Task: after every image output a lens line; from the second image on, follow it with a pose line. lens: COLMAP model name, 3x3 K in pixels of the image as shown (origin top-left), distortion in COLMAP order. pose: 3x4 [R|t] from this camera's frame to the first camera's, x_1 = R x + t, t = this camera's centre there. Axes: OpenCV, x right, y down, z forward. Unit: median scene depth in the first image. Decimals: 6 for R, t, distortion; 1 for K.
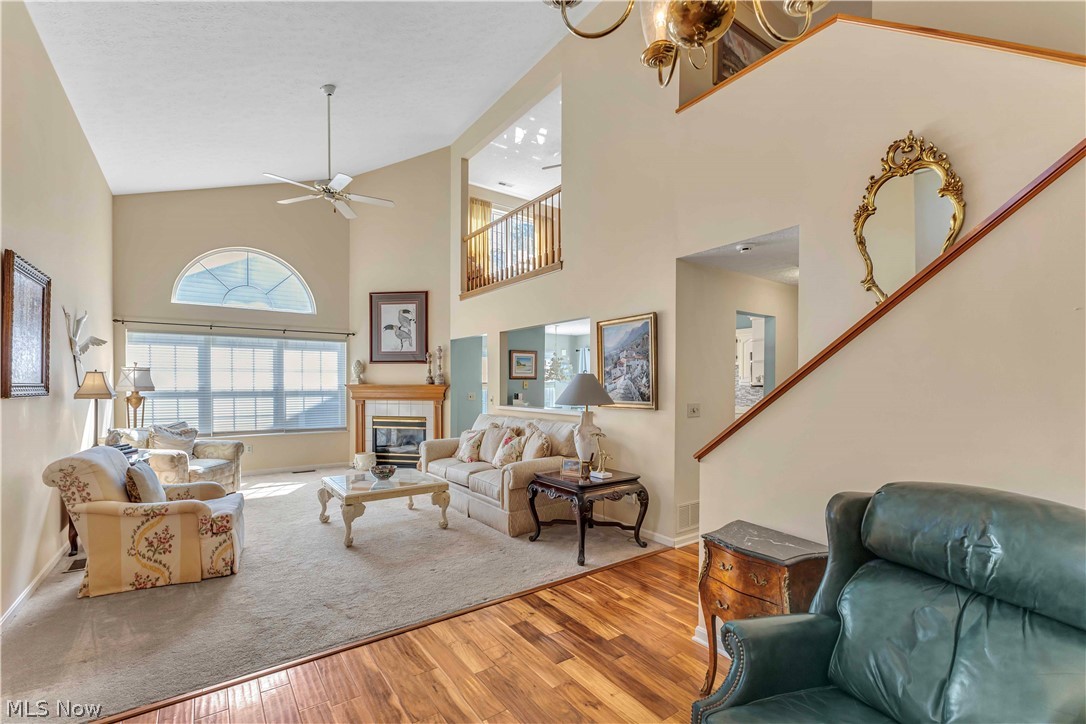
lens RADIAL K [[474.1, 0, 542.6], [0, 474.1, 387.7], [0, 0, 1]] dist [0.009272, -0.002686]
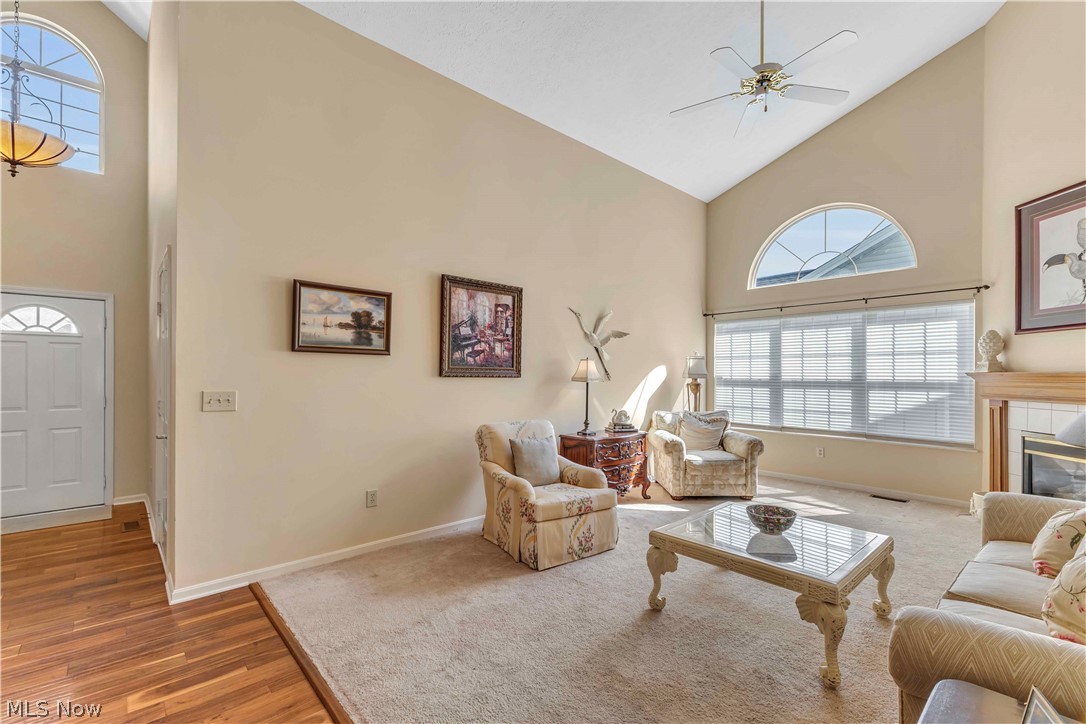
lens RADIAL K [[474.1, 0, 542.4], [0, 474.1, 372.9], [0, 0, 1]] dist [0.009272, -0.002686]
pose [[0.119730, -0.005611, -0.992791, 0.140819], [-0.014505, 0.999867, -0.007400, 0.006687], [0.992701, 0.015286, 0.119633, 0.458672]]
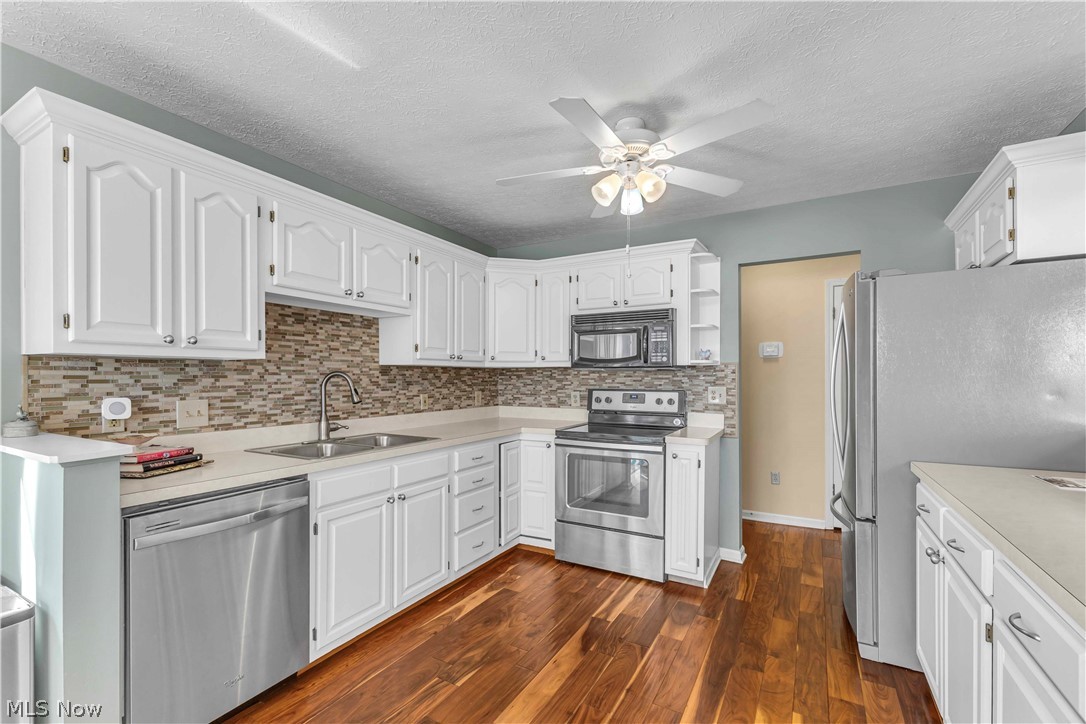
lens RADIAL K [[474.1, 0, 545.3], [0, 474.1, 378.2], [0, 0, 1]] dist [0.009272, -0.002686]
pose [[-0.421104, -0.001052, 0.907012, -0.013108], [0.008616, 0.999950, 0.005160, 0.004862], [-0.906972, 0.009988, -0.421073, 1.154856]]
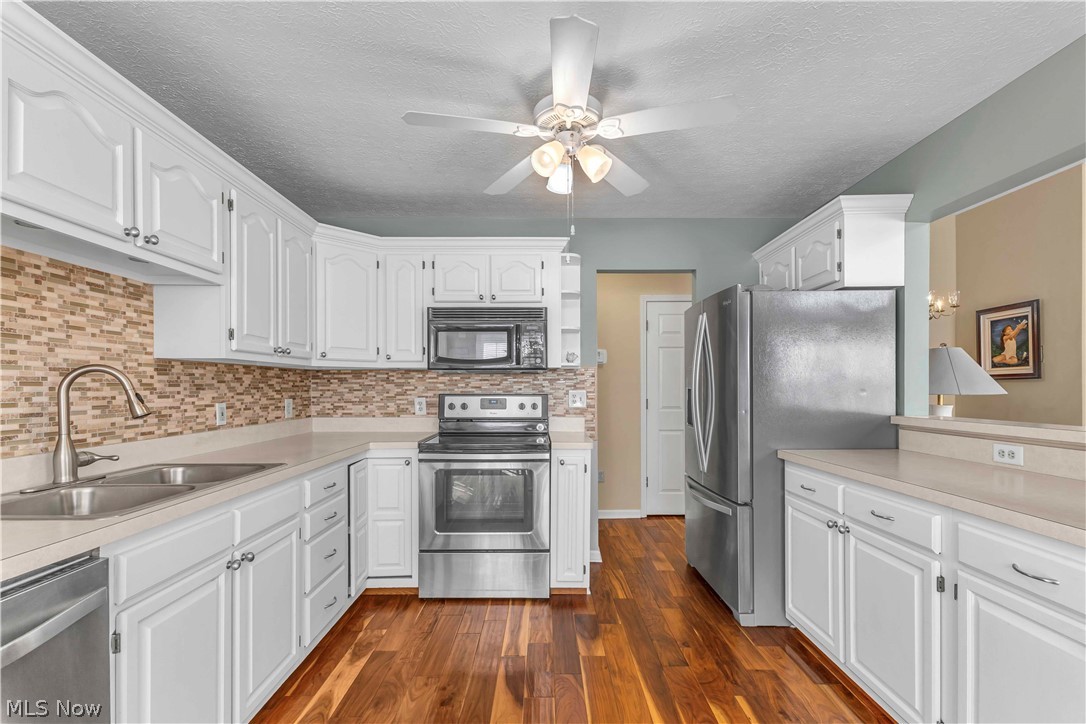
lens RADIAL K [[474.1, 0, 541.1], [0, 474.1, 389.9], [0, 0, 1]] dist [0.009272, -0.002686]
pose [[-0.814779, -0.001962, 0.579769, 0.105042], [0.006857, 0.999892, 0.013019, 0.010772], [-0.579732, 0.014583, -0.814677, 1.210720]]
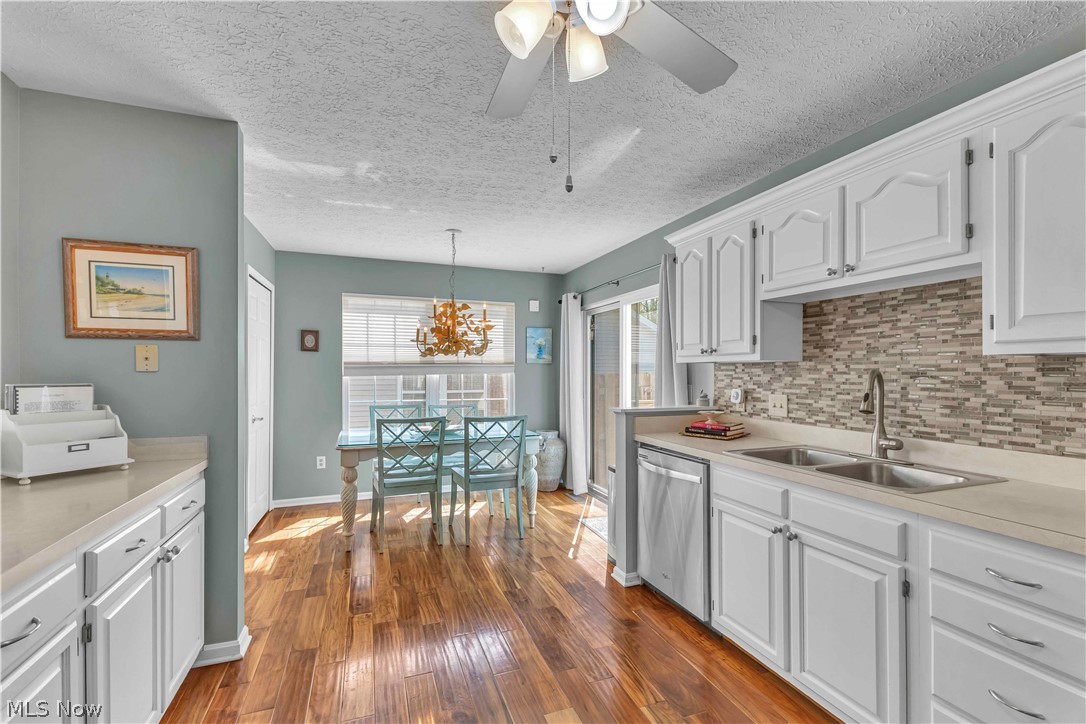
lens RADIAL K [[474.1, 0, 534.3], [0, 474.1, 369.6], [0, 0, 1]] dist [0.009272, -0.002686]
pose [[0.963119, 0.001871, -0.269069, 0.295825], [-0.005538, 0.999902, -0.012871, 0.004749], [0.269019, 0.013887, 0.963035, 0.791355]]
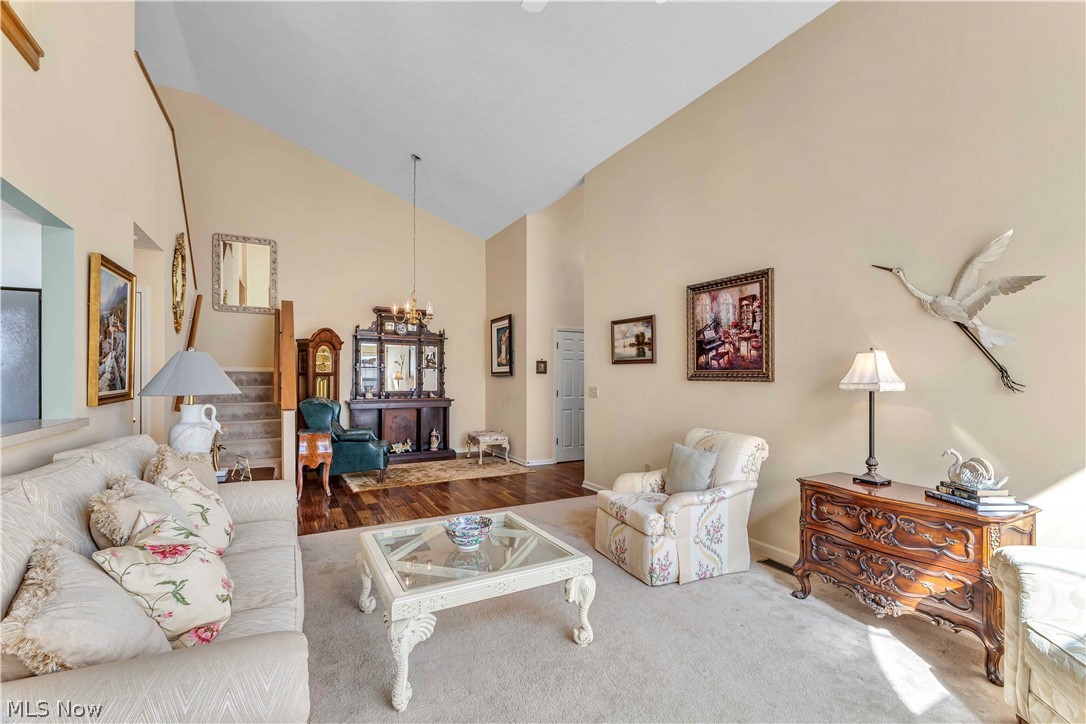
lens RADIAL K [[474.1, 0, 543.3], [0, 474.1, 375.7], [0, 0, 1]] dist [0.009272, -0.002686]
pose [[-0.992892, -0.005938, 0.118868, -0.339191], [-0.005235, 0.999967, 0.006224, -0.000154], [-0.118901, 0.005557, -0.992891, 1.064709]]
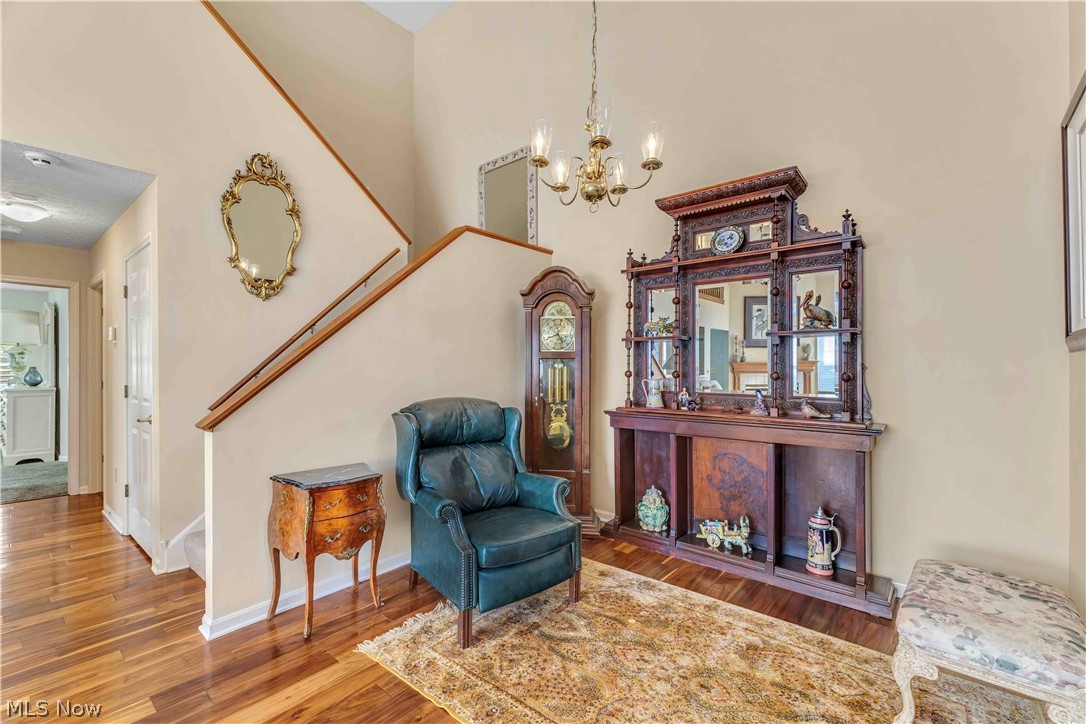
lens RADIAL K [[474.1, 0, 544.5], [0, 474.1, 366.9], [0, 0, 1]] dist [0.009272, -0.002686]
pose [[-0.251619, -0.005337, 0.967812, -0.263577], [0.010636, 0.999909, 0.008279, 0.013693], [-0.967768, 0.012377, -0.251540, 0.246785]]
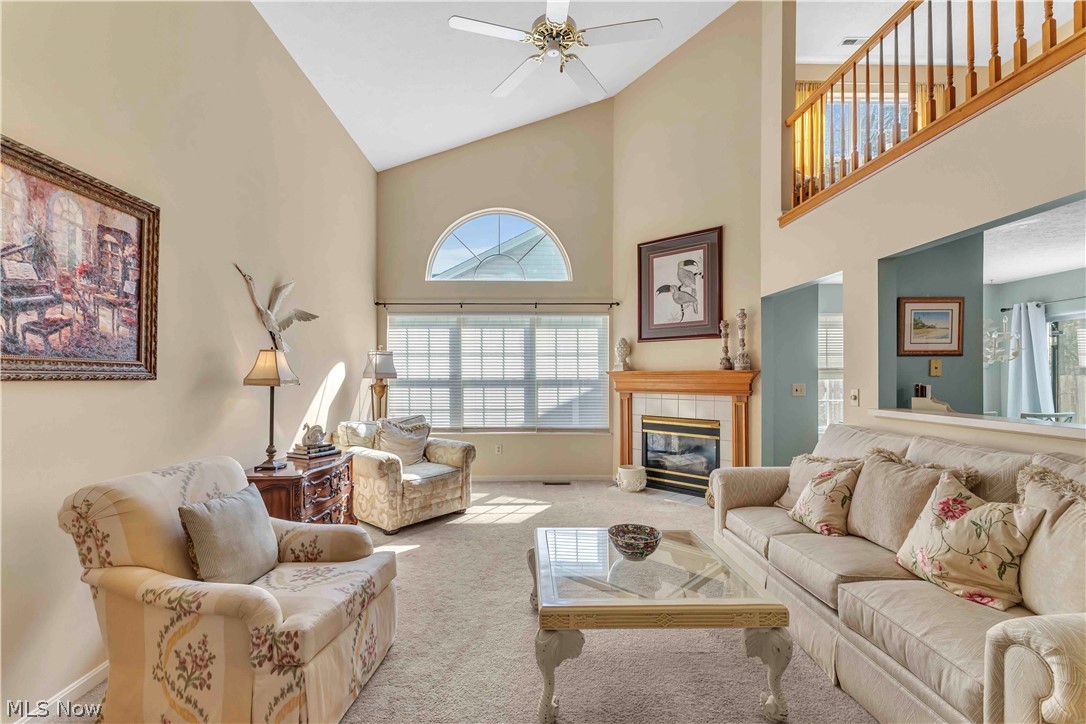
lens RADIAL K [[474.1, 0, 539.0], [0, 474.1, 373.6], [0, 0, 1]] dist [0.009272, -0.002686]
pose [[0.827331, -0.005463, -0.561688, -0.099668], [-0.002580, 0.999905, -0.013525, 0.008049], [0.561709, 0.012639, 0.827238, 0.377194]]
